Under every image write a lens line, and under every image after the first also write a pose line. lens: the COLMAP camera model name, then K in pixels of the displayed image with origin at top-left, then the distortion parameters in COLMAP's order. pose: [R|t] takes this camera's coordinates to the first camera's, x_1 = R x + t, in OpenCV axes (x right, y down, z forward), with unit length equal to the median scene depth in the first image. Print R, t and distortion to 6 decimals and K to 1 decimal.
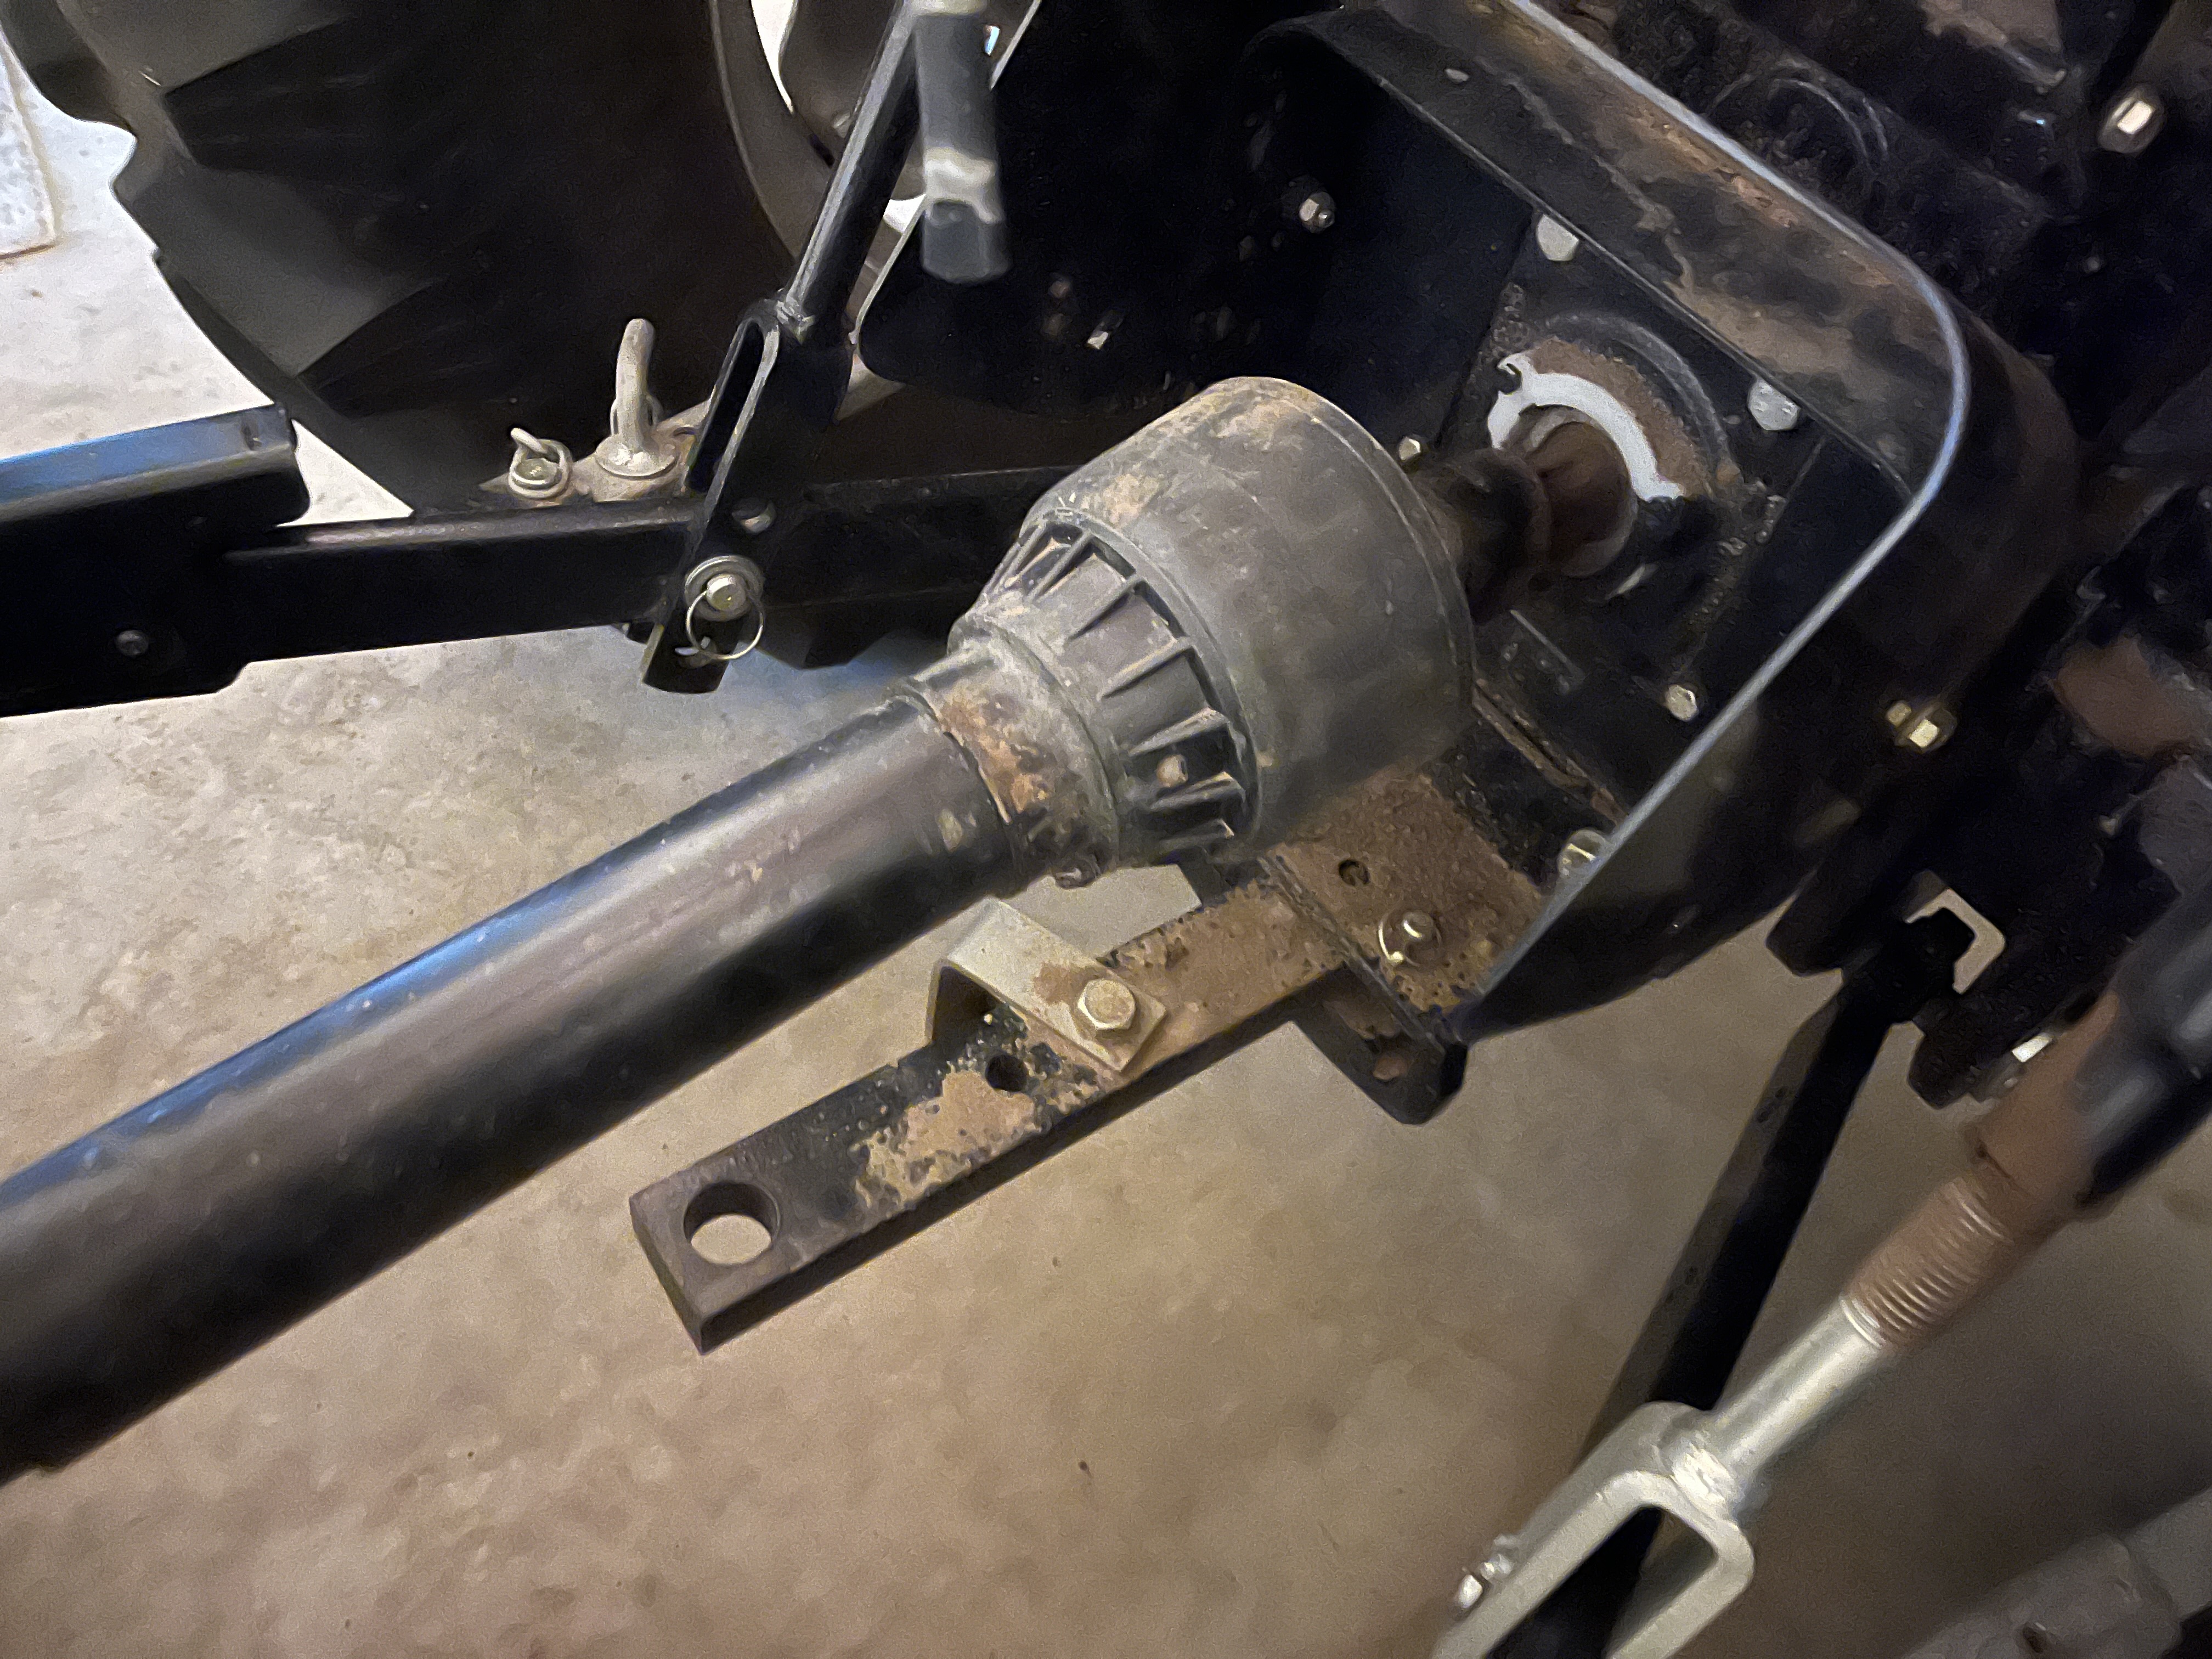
lens RADIAL K [[1674.3, 0, 1106.0], [0, 1674.3, 829.5], [0, 0, 1]] dist [0.066771, -0.102604]
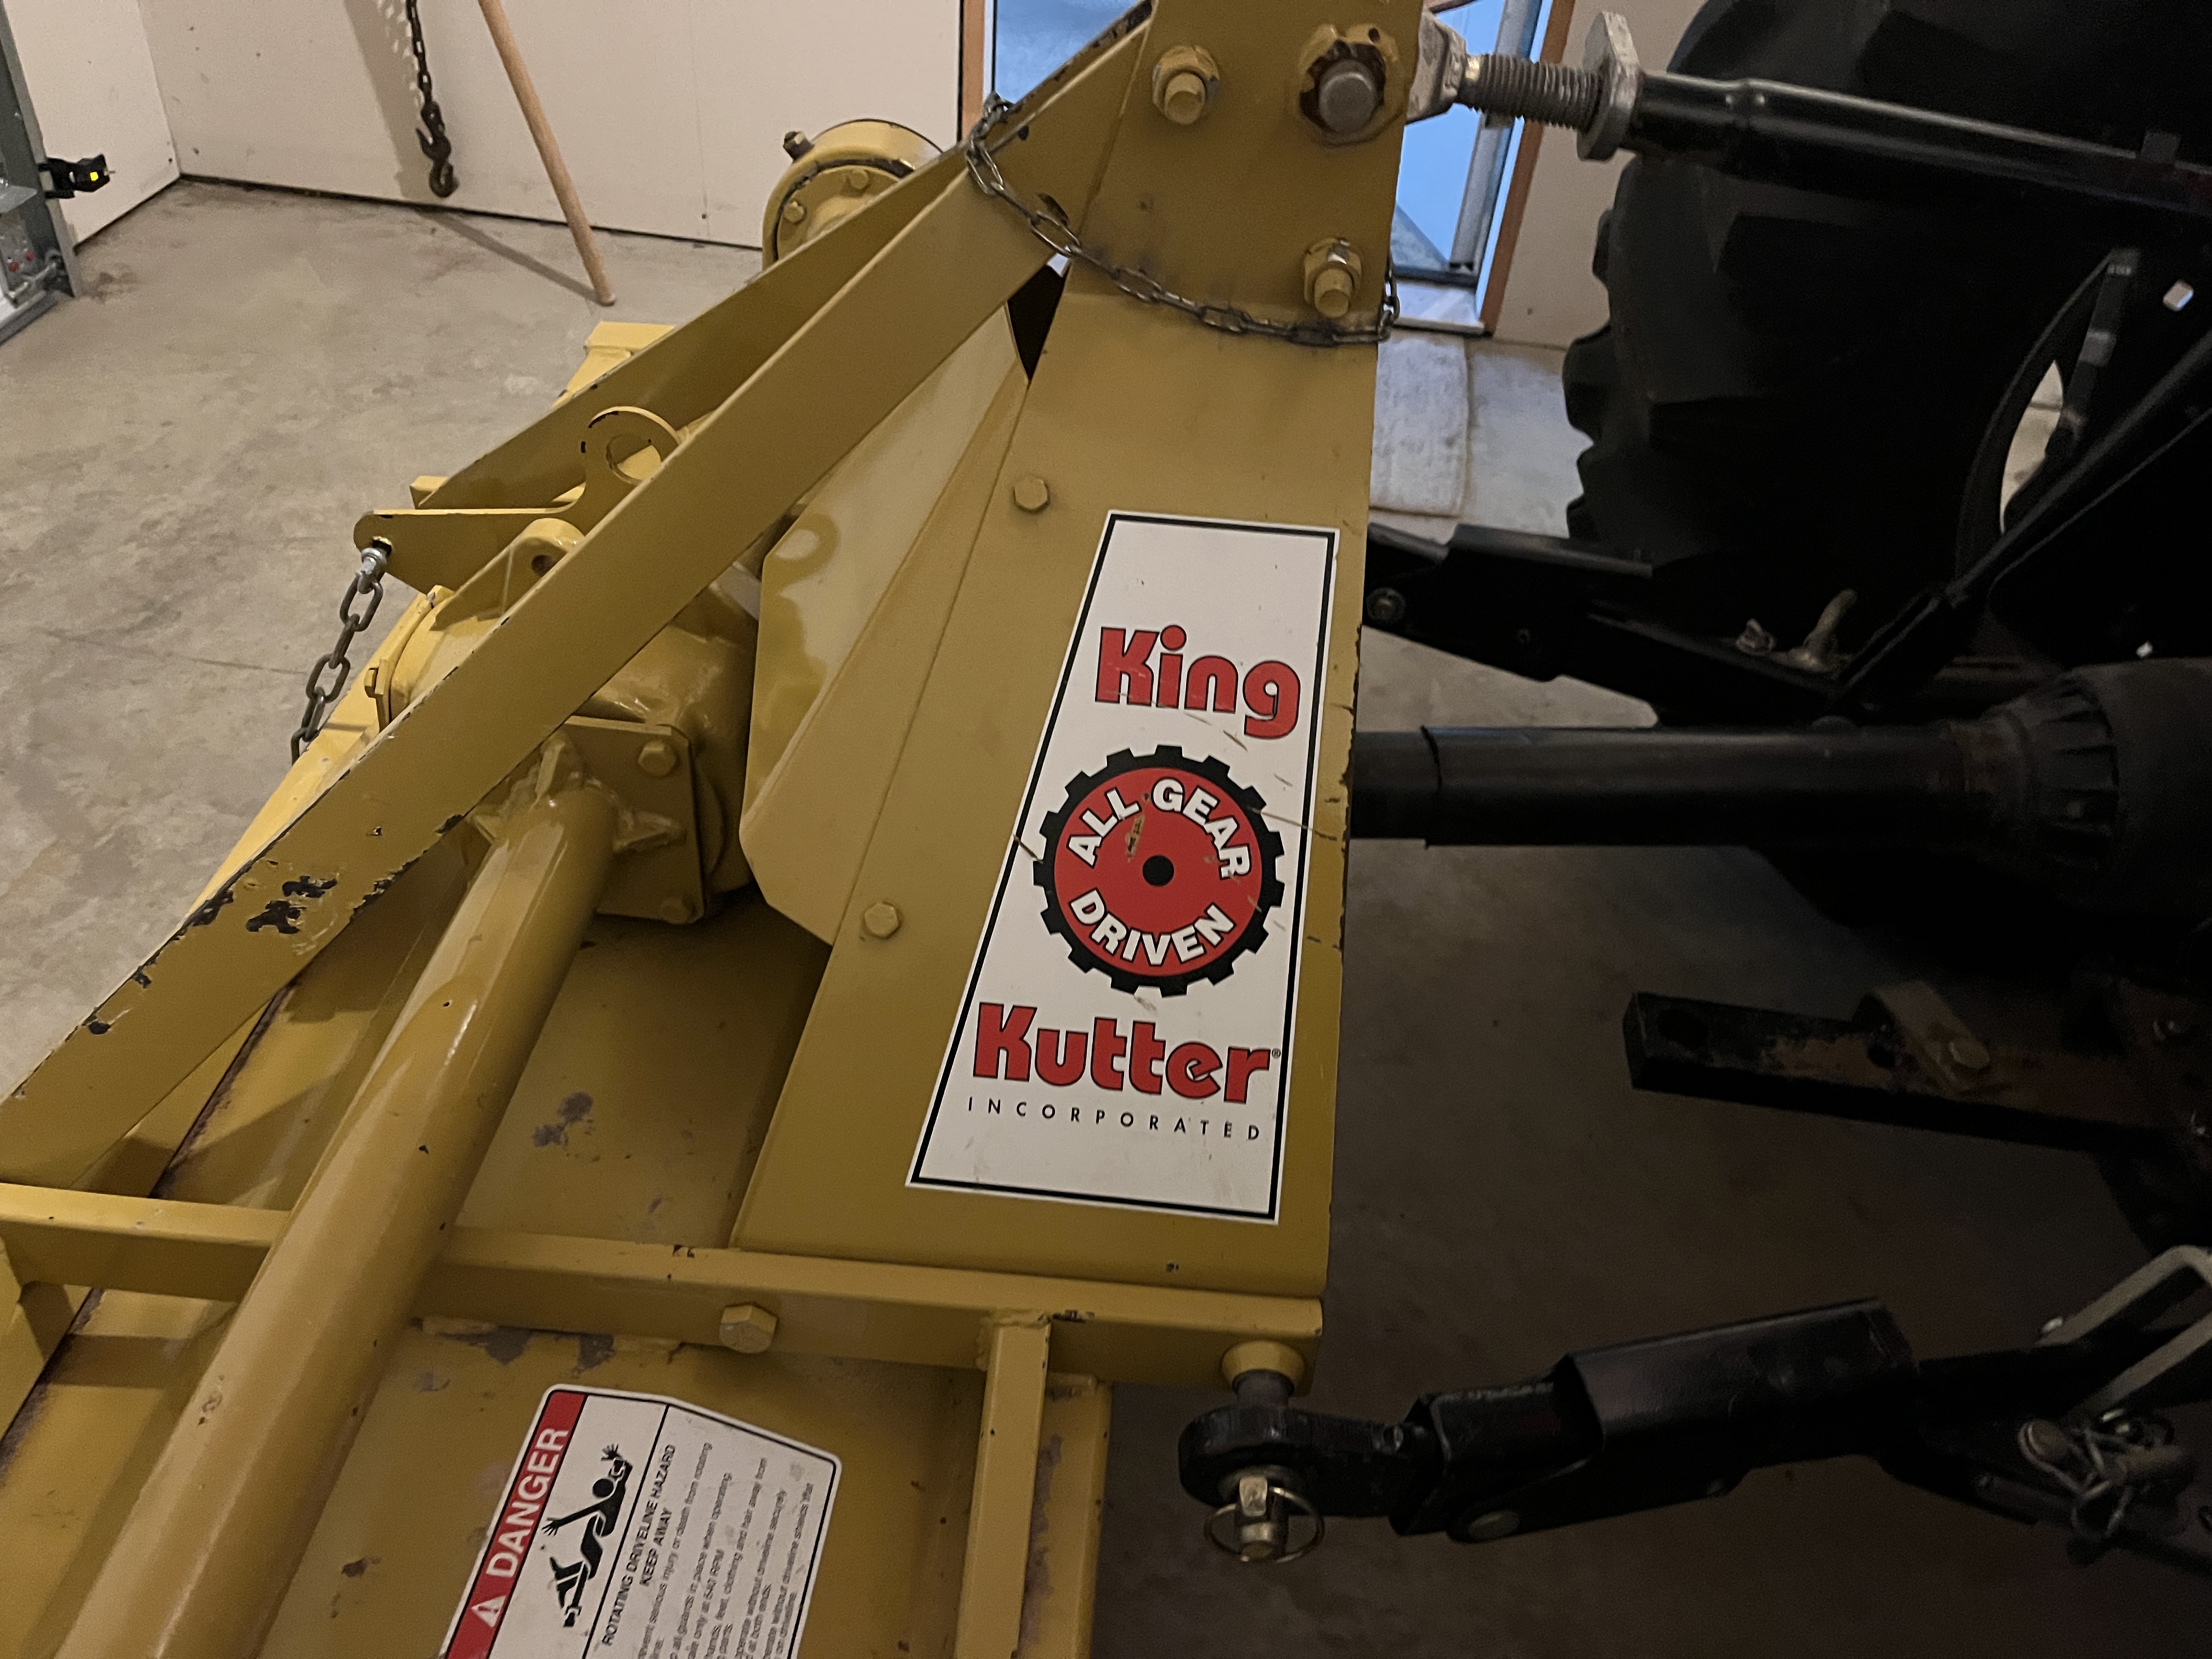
lens RADIAL K [[1674.3, 0, 1106.0], [0, 1674.3, 829.5], [0, 0, 1]] dist [0.066771, -0.102604]
pose [[0.754160, 0.354117, -0.553032, 0.192632], [-0.488146, 0.865623, -0.111401, 0.499479], [0.439268, 0.353975, 0.825679, -0.681089]]
